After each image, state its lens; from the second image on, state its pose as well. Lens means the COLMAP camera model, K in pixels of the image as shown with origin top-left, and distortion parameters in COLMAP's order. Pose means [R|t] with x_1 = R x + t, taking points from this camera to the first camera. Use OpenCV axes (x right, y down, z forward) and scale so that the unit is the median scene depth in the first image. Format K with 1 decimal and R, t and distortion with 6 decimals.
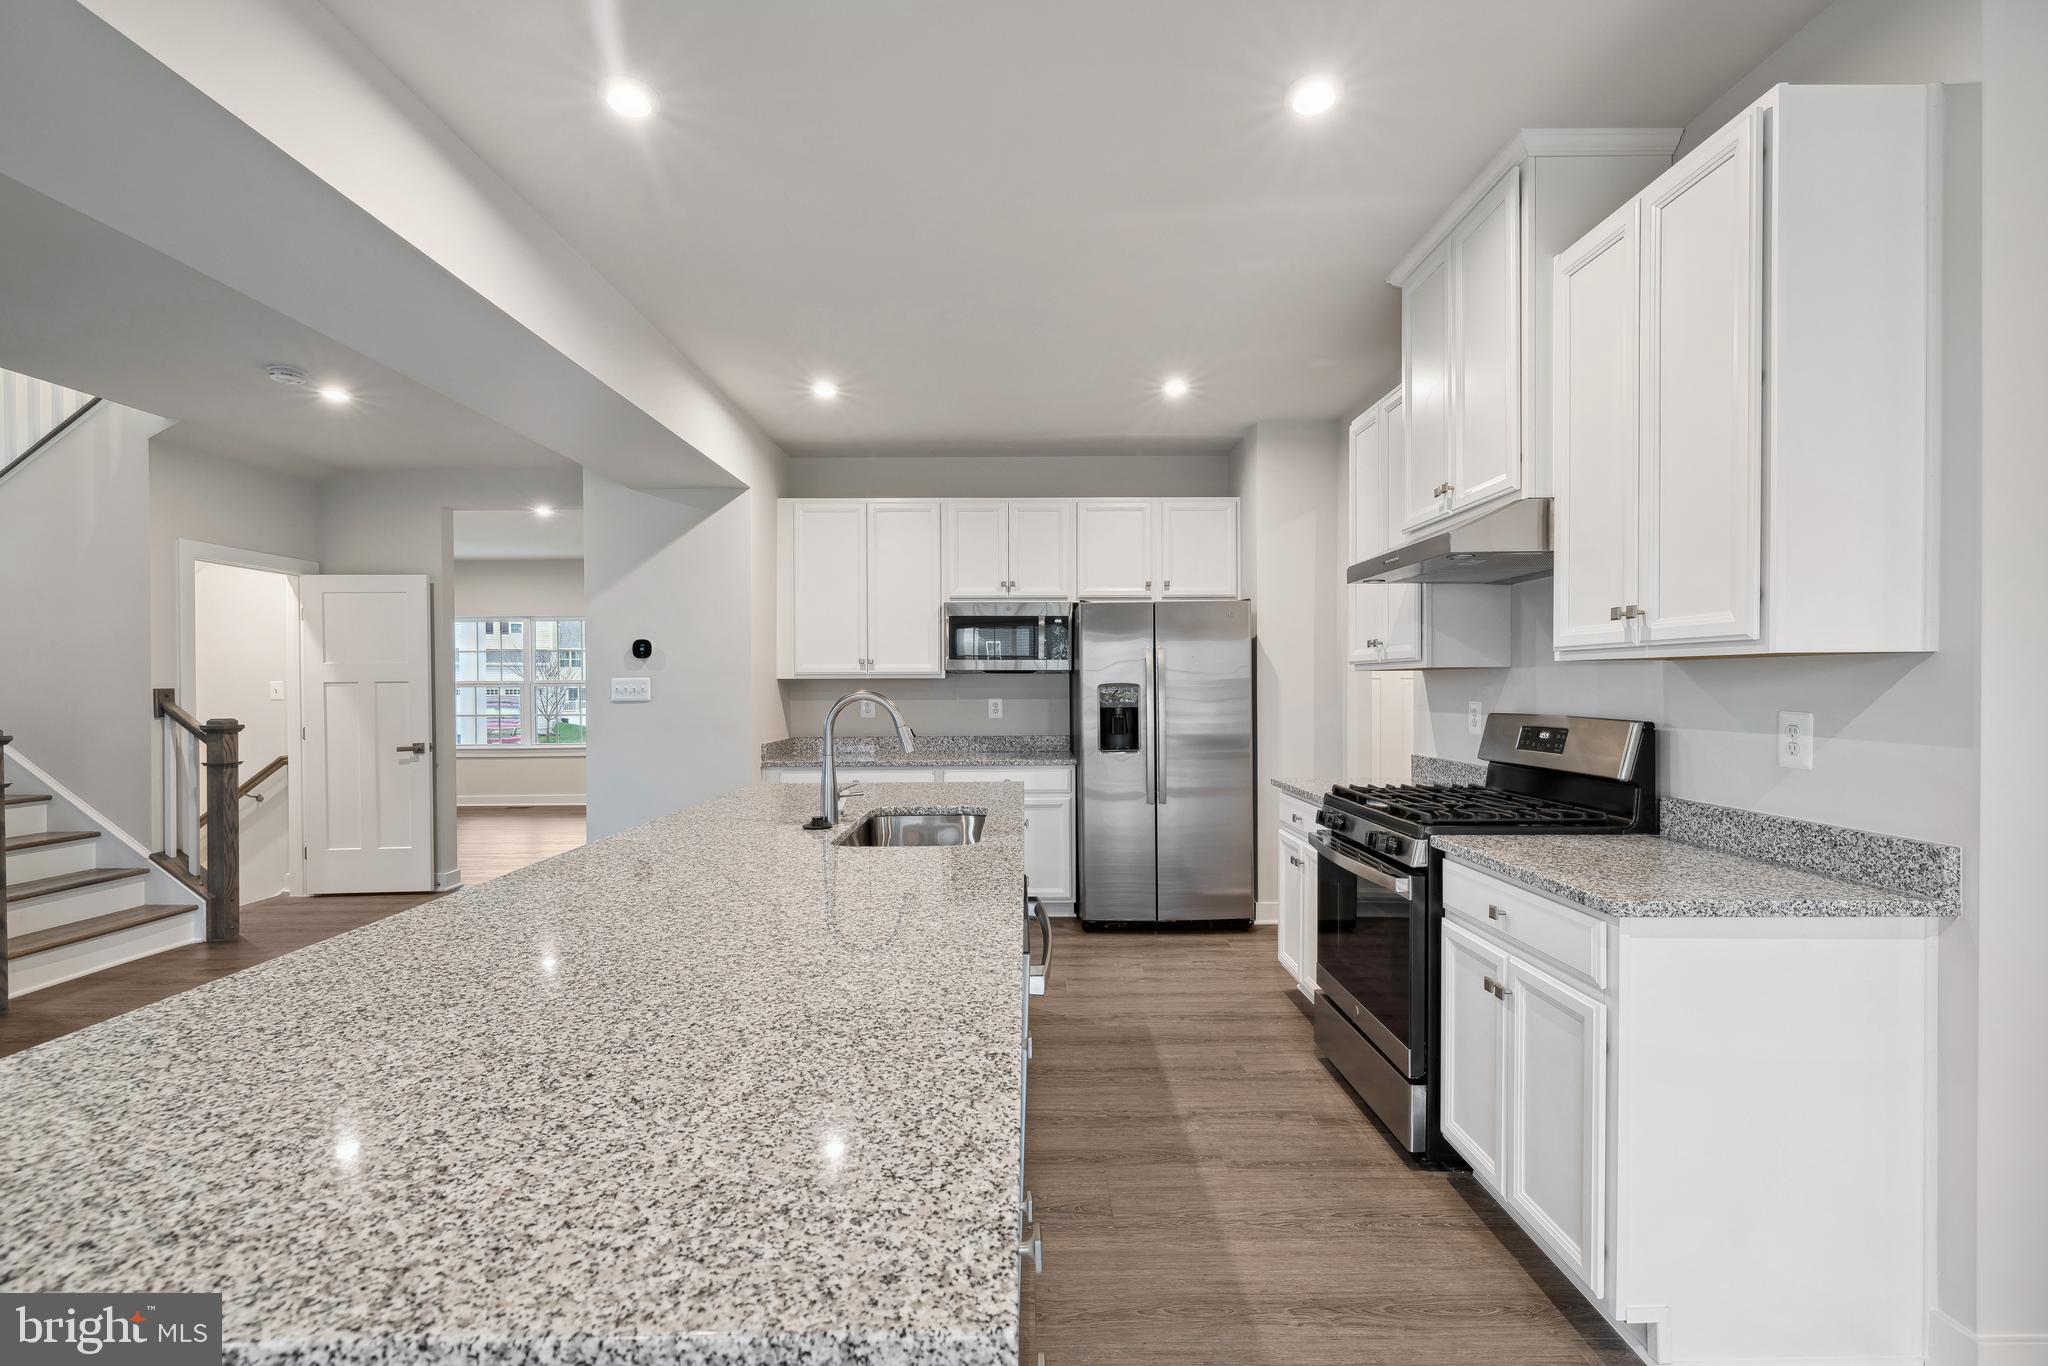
lens RADIAL K [[884.8, 0, 1018.2], [0, 884.8, 694.8], [0, 0, 1]] dist [-0.001487, -0.000218]
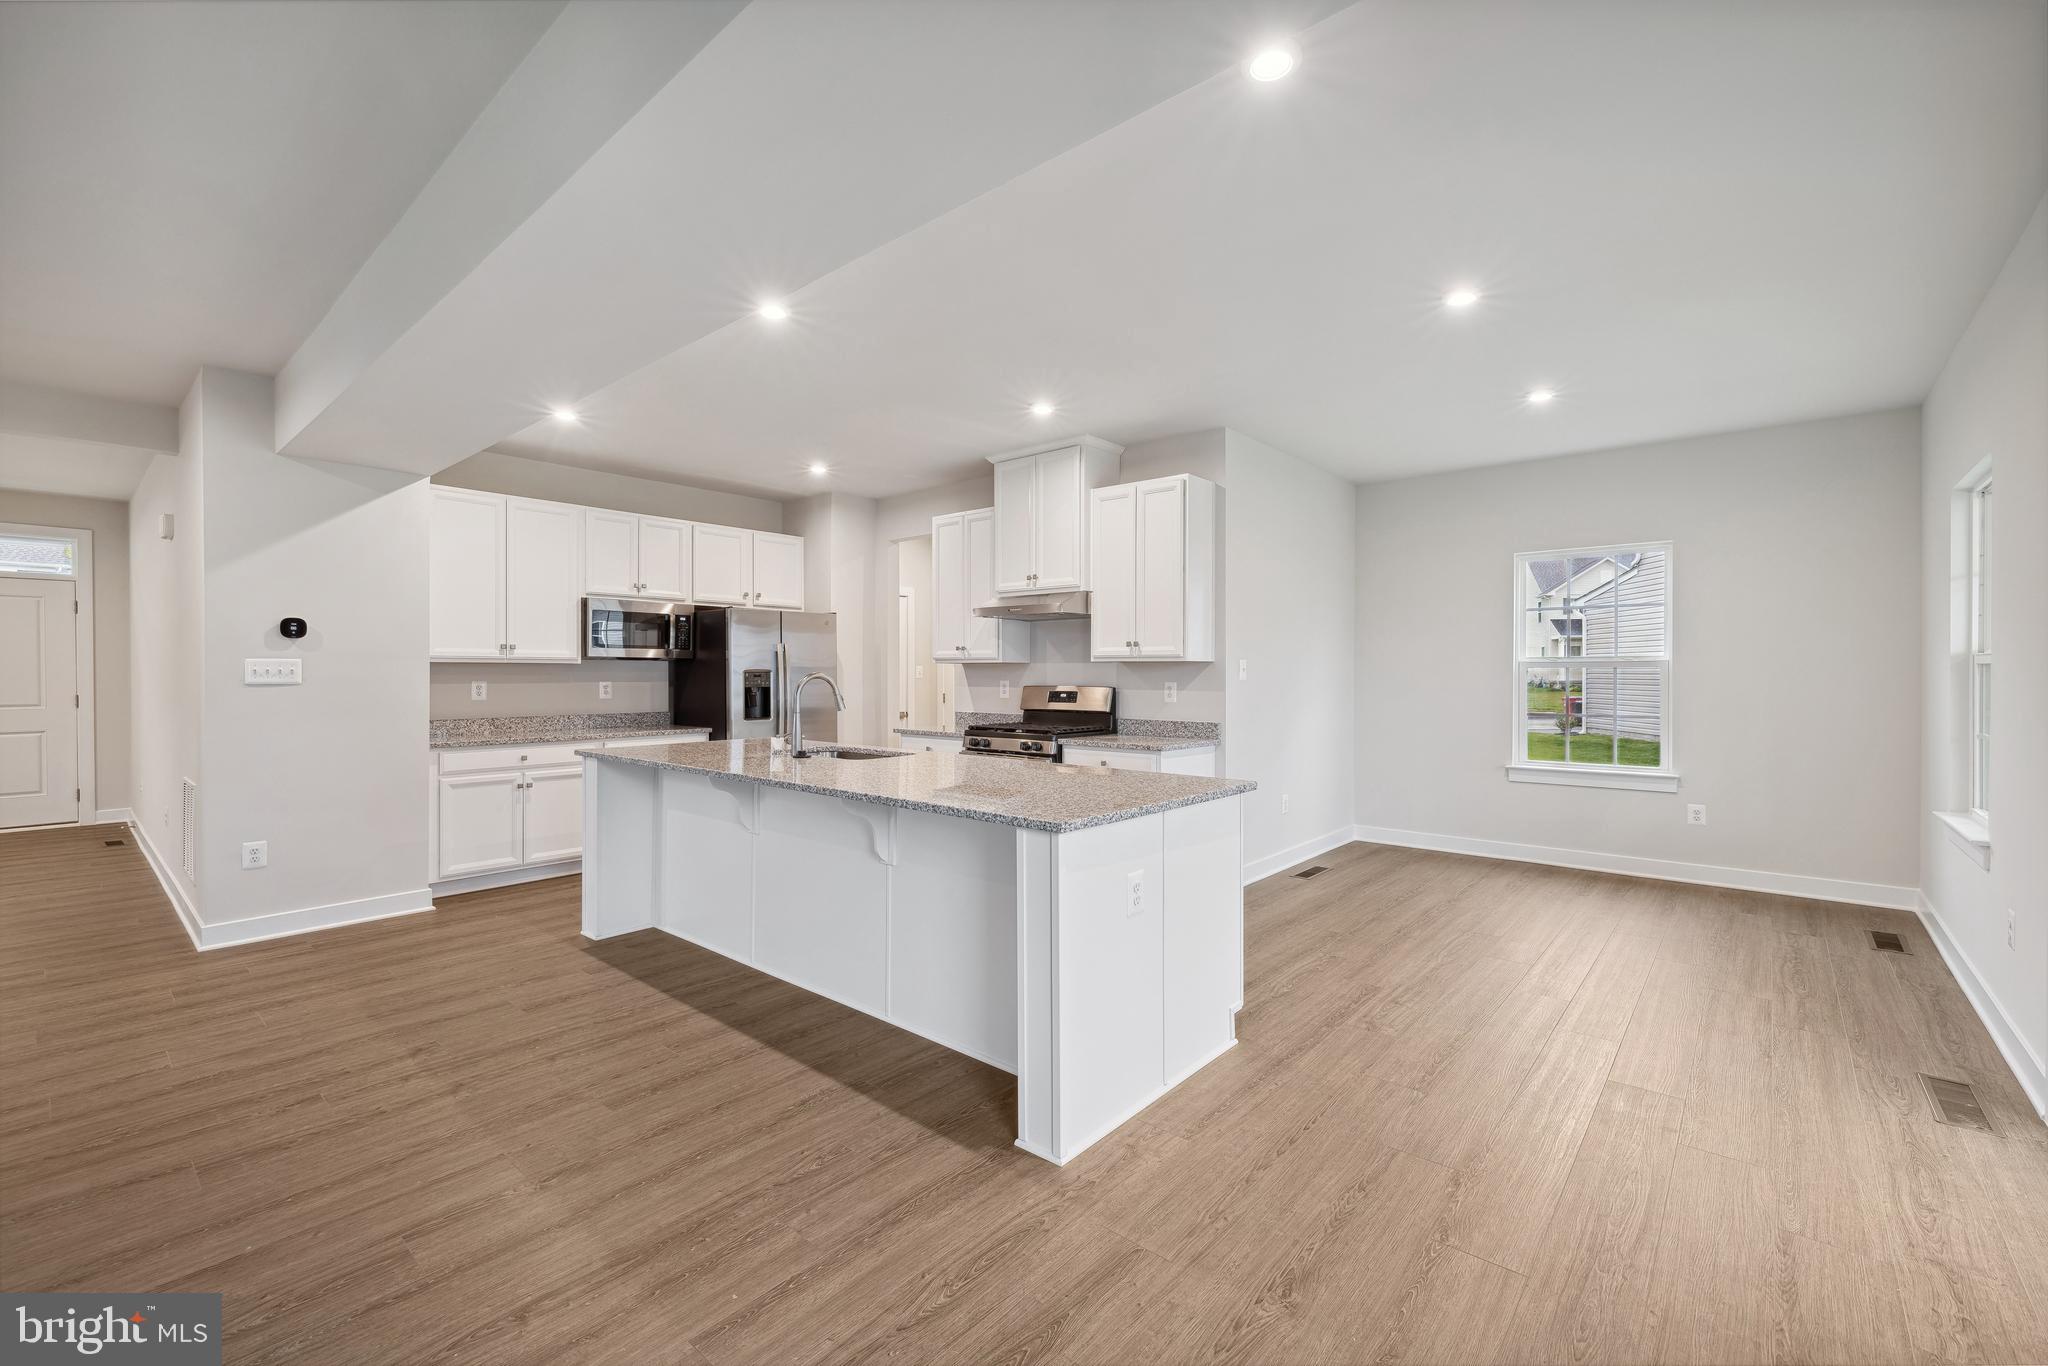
lens RADIAL K [[859.4, 0, 1035.1], [0, 859.4, 676.4], [0, 0, 1]] dist [-0.001725, -0.000298]
pose [[0.648308, 0.002648, 0.761374, -1.019802], [0.003275, 0.999975, -0.006266, 0.012210], [-0.761371, 0.006556, 0.648283, -0.298805]]
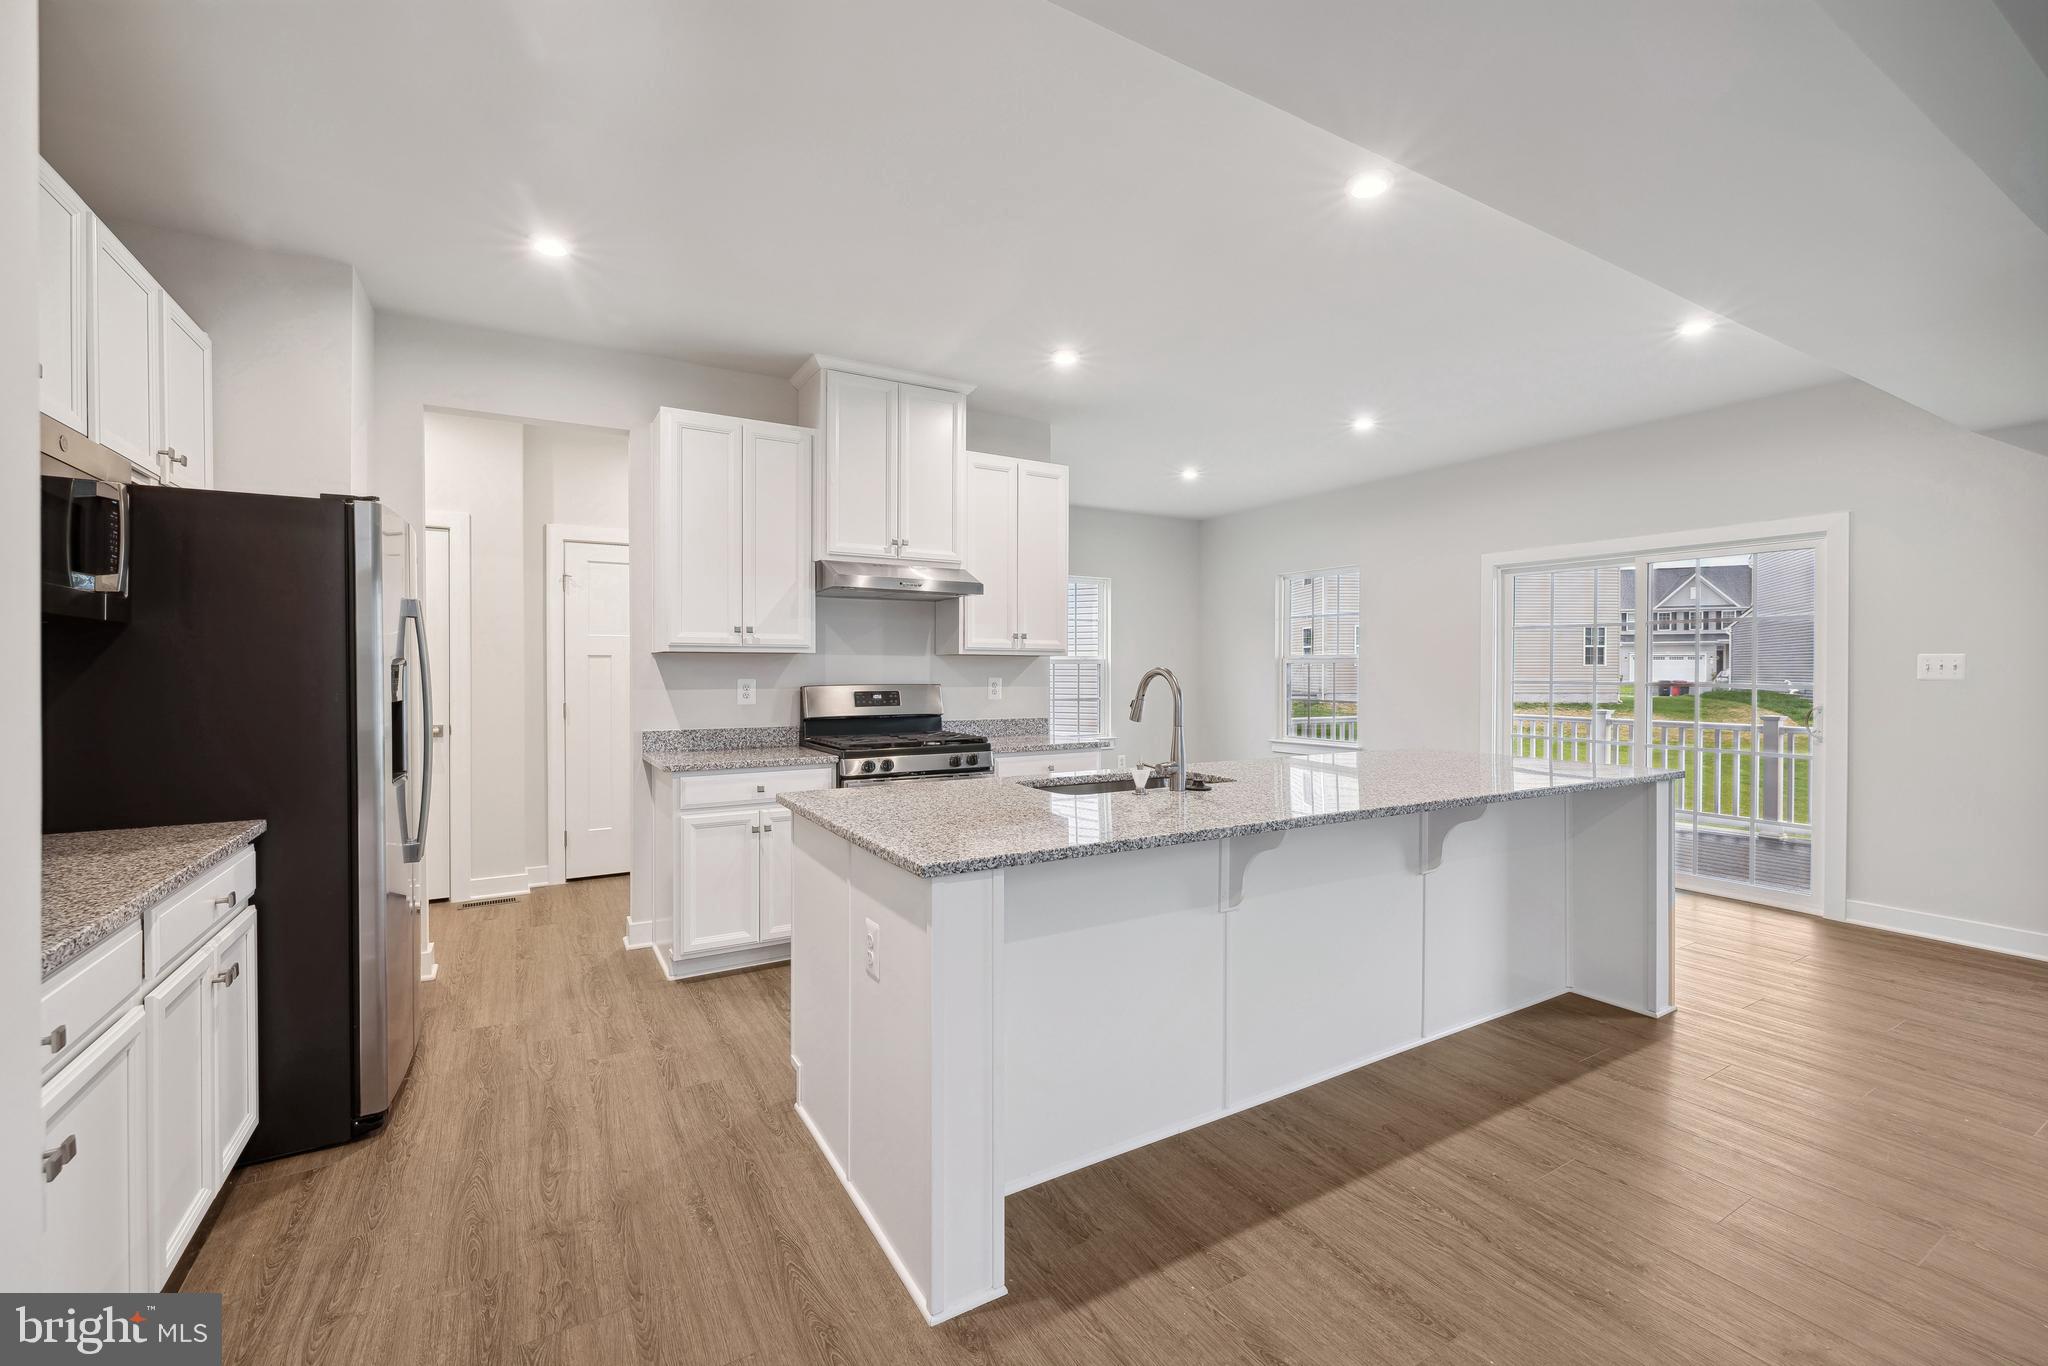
lens RADIAL K [[859.4, 0, 1035.1], [0, 859.4, 676.4], [0, 0, 1]] dist [-0.001725, -0.000298]
pose [[-0.516316, 0.000127, 0.856398, -0.932609], [0.013788, 0.999872, 0.008165, -0.002014], [-0.856287, 0.016023, -0.516251, 1.545212]]
